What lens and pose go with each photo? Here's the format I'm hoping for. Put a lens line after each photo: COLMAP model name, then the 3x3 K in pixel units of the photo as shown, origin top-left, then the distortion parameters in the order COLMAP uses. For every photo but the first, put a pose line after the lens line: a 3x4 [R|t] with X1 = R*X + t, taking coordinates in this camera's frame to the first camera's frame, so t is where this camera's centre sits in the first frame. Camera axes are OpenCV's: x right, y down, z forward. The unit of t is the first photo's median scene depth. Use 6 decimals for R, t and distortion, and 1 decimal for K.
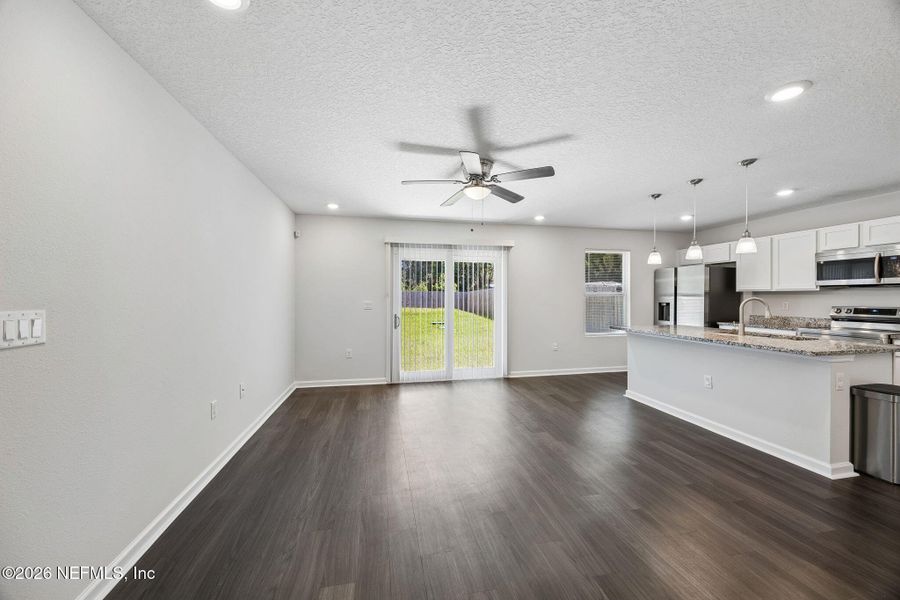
lens RADIAL K [[340.7, 0, 450.4], [0, 340.7, 300.4], [0, 0, 1]] dist [-0.001068, -0.000925]
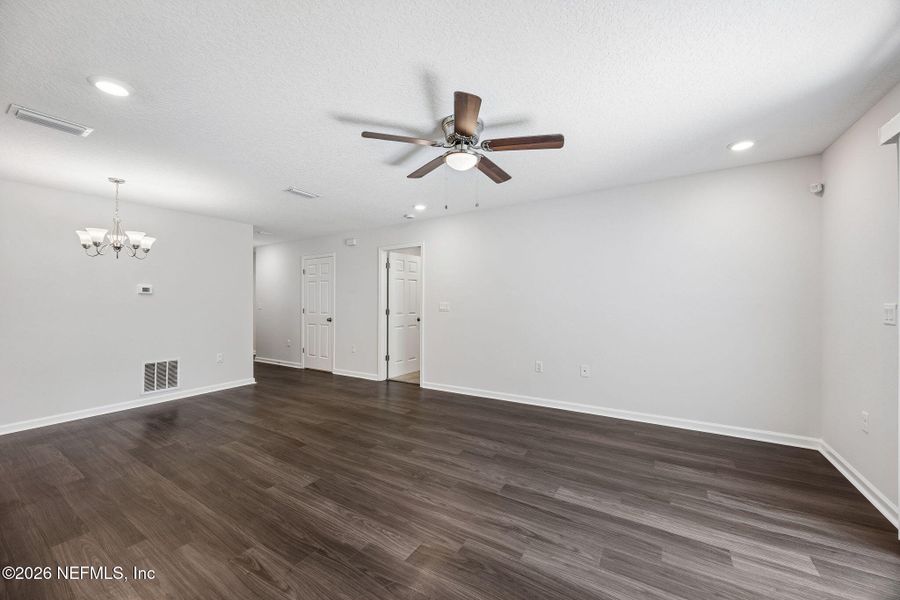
lens RADIAL K [[340.7, 0, 445.8], [0, 340.7, 297.5], [0, 0, 1]] dist [-0.001068, -0.000925]
pose [[-0.700167, -0.001932, -0.713977, 0.466291], [0.002411, 0.999984, -0.005070, -0.002021], [0.713975, -0.005272, -0.700151, 1.088940]]
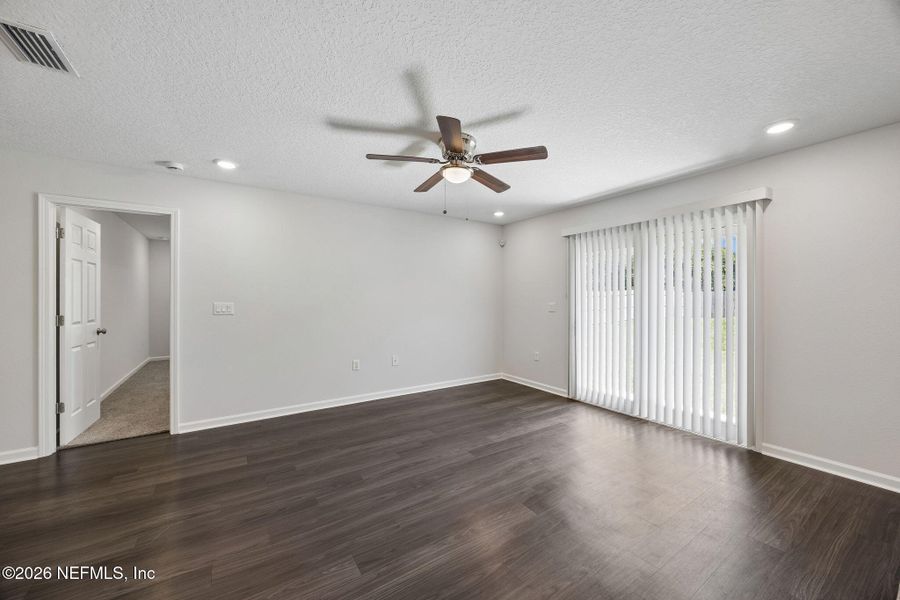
lens RADIAL K [[340.7, 0, 452.3], [0, 340.7, 300.9], [0, 0, 1]] dist [-0.001068, -0.000925]
pose [[0.368871, 0.005130, -0.929466, 0.619725], [-0.007894, 0.999966, 0.002386, -0.002434], [0.929447, 0.006457, 0.368899, 0.486525]]
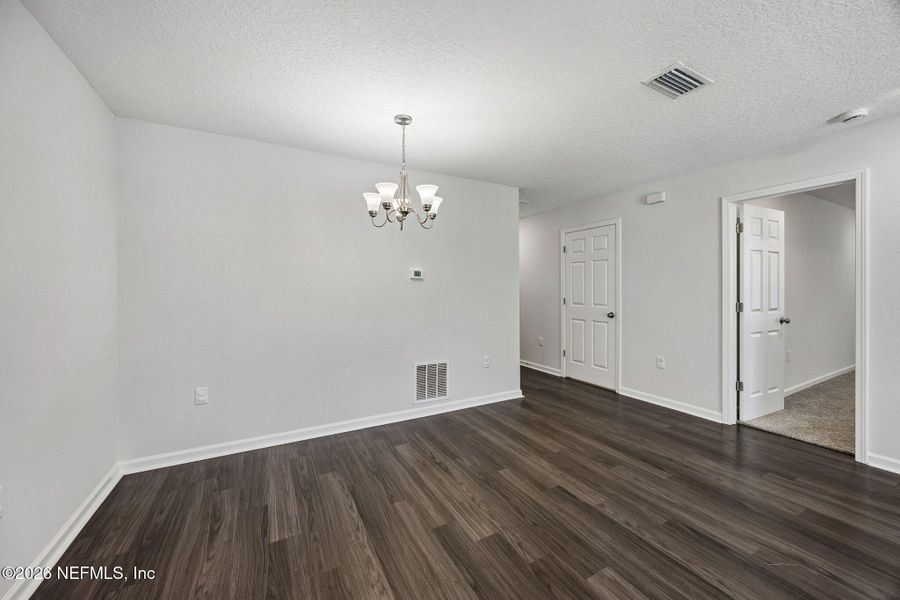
lens RADIAL K [[340.7, 0, 448.5], [0, 340.7, 288.5], [0, 0, 1]] dist [-0.001068, -0.000925]
pose [[-0.959377, 0.002221, -0.282120, 0.527429], [0.001221, 0.999992, 0.003719, 0.000148], [0.282126, 0.003223, -0.959372, 0.550557]]
